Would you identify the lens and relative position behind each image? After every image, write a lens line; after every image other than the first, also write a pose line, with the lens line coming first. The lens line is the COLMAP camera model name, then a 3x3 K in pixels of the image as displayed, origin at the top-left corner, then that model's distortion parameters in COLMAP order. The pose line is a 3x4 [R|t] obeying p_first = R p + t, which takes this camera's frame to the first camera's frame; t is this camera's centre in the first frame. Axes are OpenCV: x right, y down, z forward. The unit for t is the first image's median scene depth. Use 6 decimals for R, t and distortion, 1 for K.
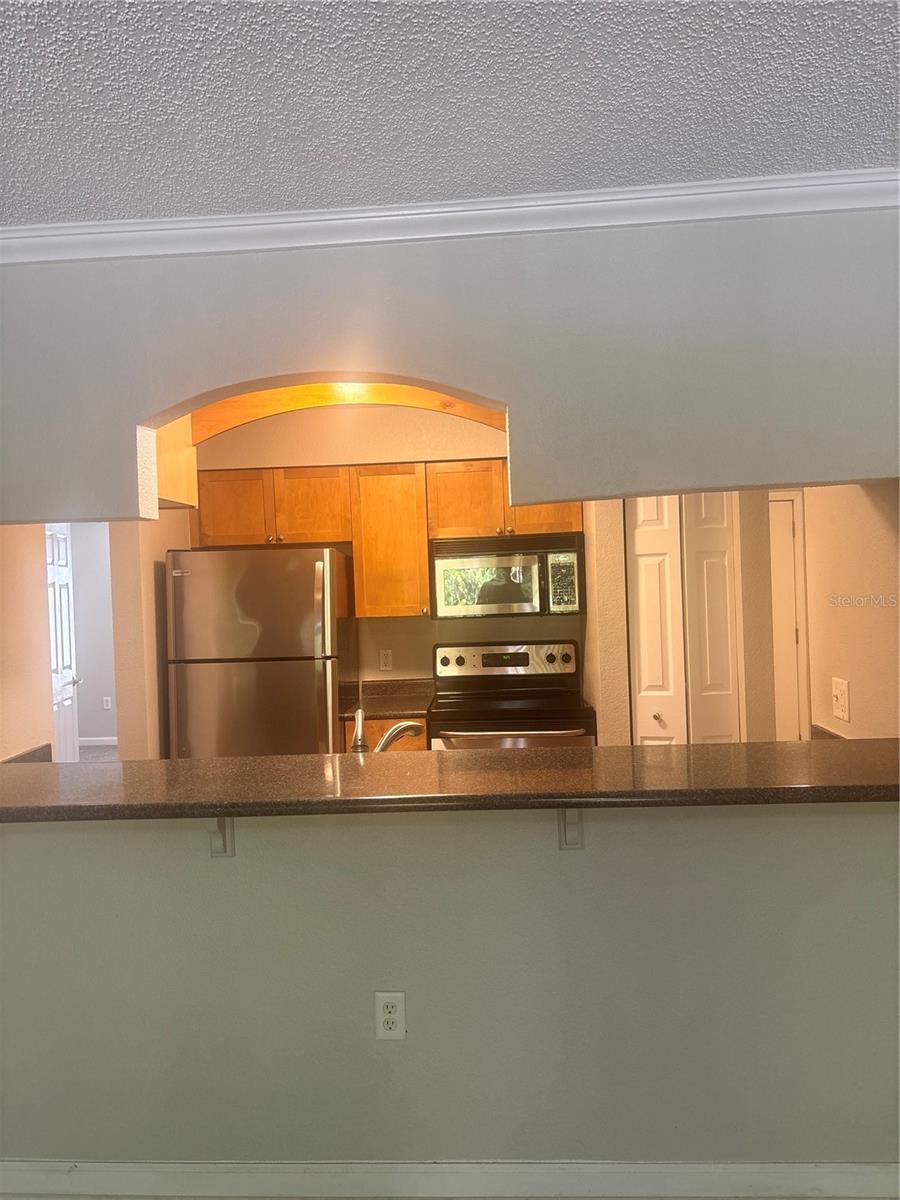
lens RADIAL K [[889.0, 0, 450.0], [0, 889.0, 600.0], [0, 0, 1]] dist [0.055676, -0.000261]
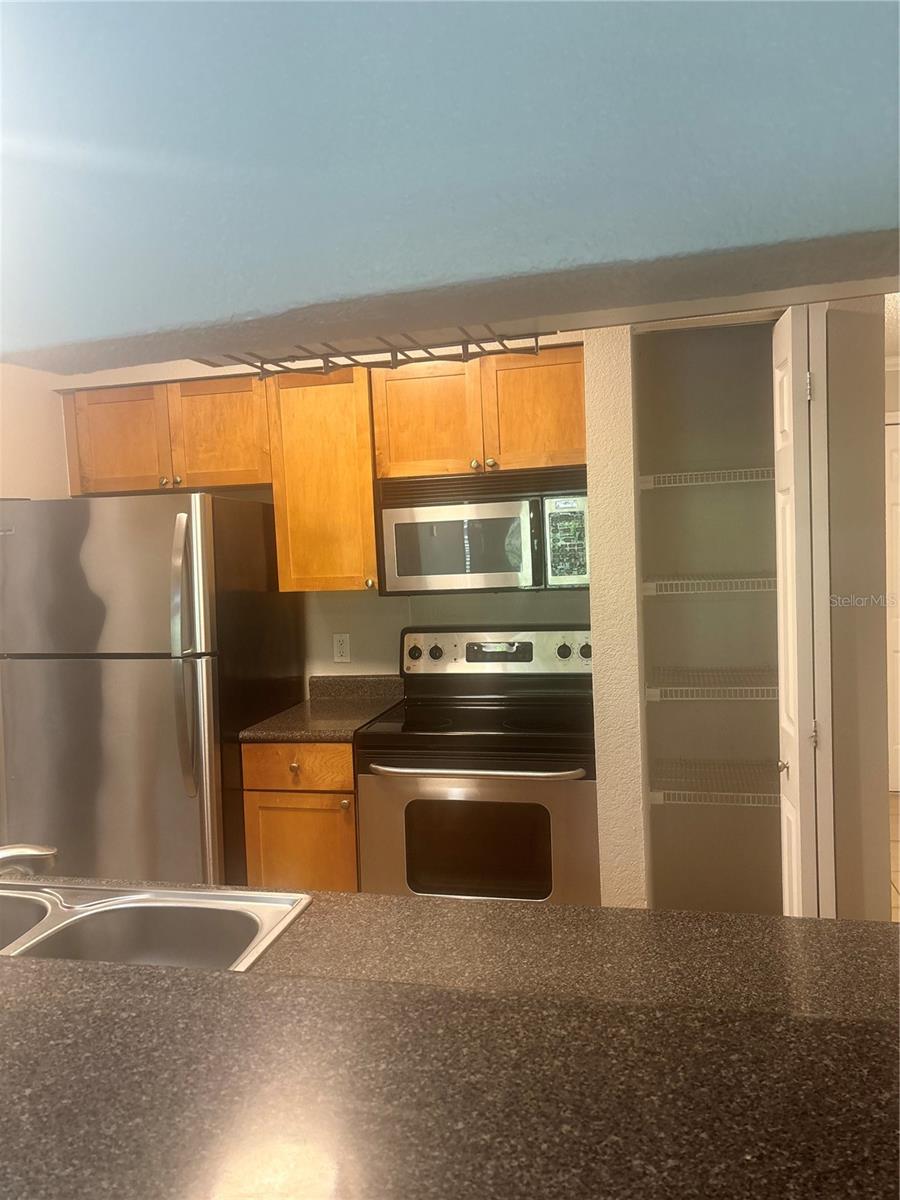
lens RADIAL K [[889.0, 0, 450.0], [0, 889.0, 600.0], [0, 0, 1]] dist [0.055676, -0.000261]
pose [[0.986800, 0.006921, -0.161796, 0.144086], [0.002034, 0.998478, 0.055117, -0.012684], [0.161932, -0.054719, 0.985284, 0.325316]]
